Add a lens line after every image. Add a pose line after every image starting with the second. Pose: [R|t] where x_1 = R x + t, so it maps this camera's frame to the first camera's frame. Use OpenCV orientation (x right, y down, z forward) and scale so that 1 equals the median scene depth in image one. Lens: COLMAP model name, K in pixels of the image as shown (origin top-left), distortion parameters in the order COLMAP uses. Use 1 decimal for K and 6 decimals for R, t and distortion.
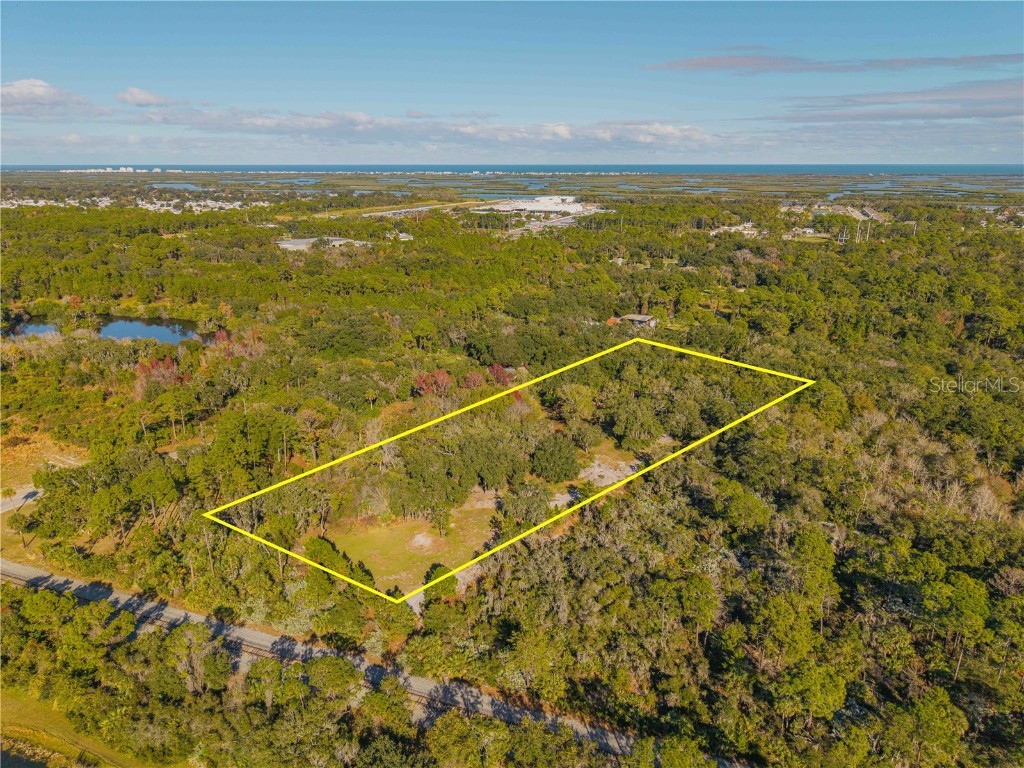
lens RADIAL K [[691.6, 0, 510.8], [0, 691.6, 385.5], [0, 0, 1]] dist [0.007899, -0.008138]
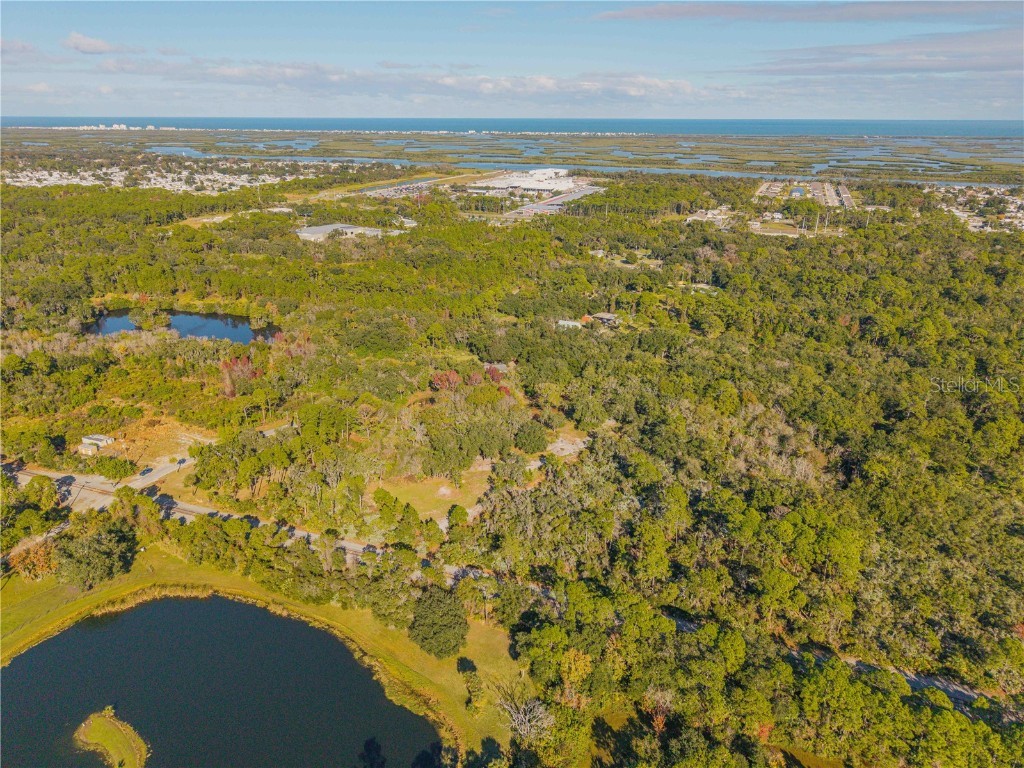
lens RADIAL K [[691.6, 0, 510.8], [0, 691.6, 385.7], [0, 0, 1]] dist [0.007899, -0.008138]
pose [[0.999979, 0.001976, 0.006136, 0.008224], [-0.002345, 0.998155, 0.060668, -0.071467], [-0.006005, -0.060681, 0.998139, -0.356936]]
